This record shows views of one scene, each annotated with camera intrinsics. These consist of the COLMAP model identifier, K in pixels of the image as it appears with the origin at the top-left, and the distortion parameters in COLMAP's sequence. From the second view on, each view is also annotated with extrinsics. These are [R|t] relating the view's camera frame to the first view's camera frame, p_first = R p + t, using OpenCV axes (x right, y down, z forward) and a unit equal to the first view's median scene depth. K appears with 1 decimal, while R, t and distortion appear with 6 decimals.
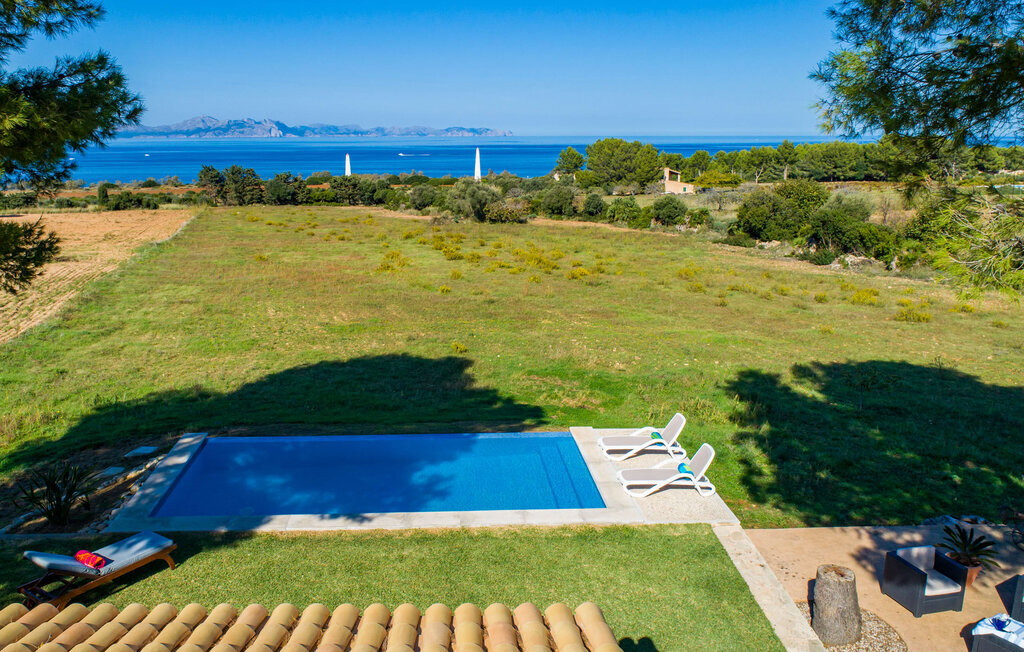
lens RADIAL K [[806.1, 0, 454.3], [0, 806.1, 327.5], [0, 0, 1]] dist [-0.016095, -0.002416]
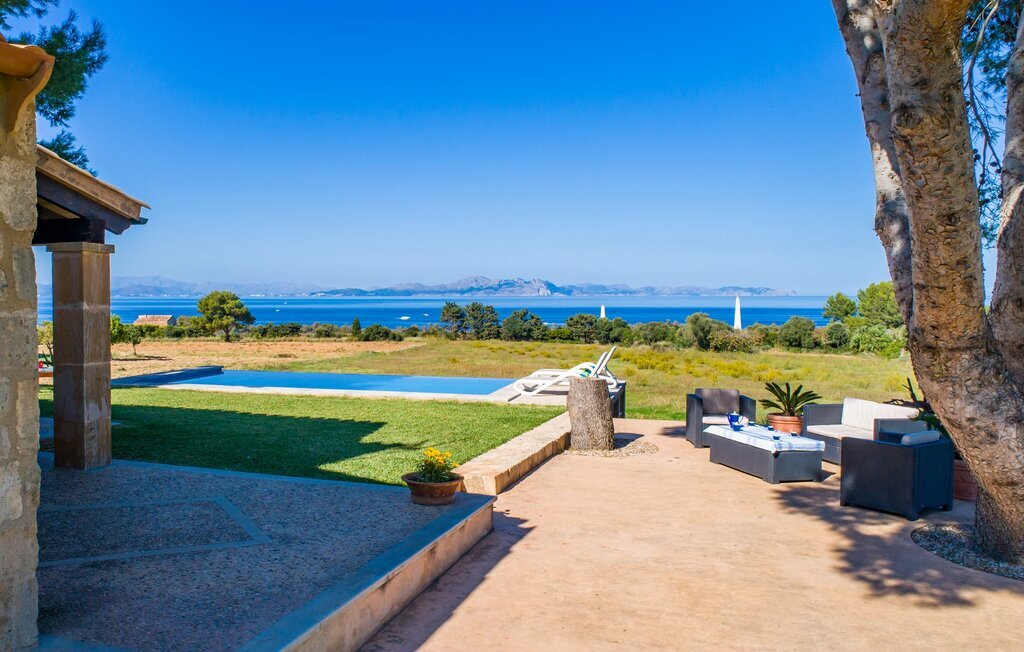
lens RADIAL K [[830.4, 0, 437.0], [0, 830.4, 312.5], [0, 0, 1]] dist [-0.018727, -0.004724]
pose [[0.941318, 0.011516, -0.337324, 0.059981], [-0.083331, 0.976408, -0.199205, 0.041374], [0.327072, 0.215624, 0.920071, -0.003290]]
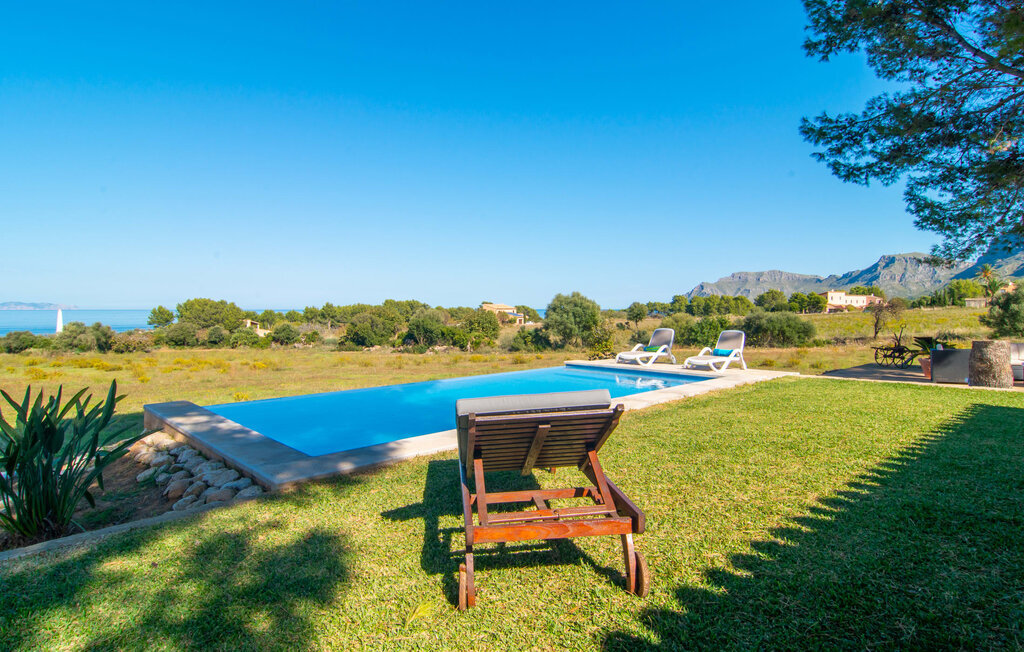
lens RADIAL K [[554.9, 0, 507.5], [0, 554.9, 320.0], [0, 0, 1]] dist [-0.001217, -0.000560]
pose [[0.742042, -0.009228, 0.670290, -0.062388], [0.154881, 0.975211, -0.158034, 0.027254], [-0.652216, 0.221083, 0.725077, 0.078599]]
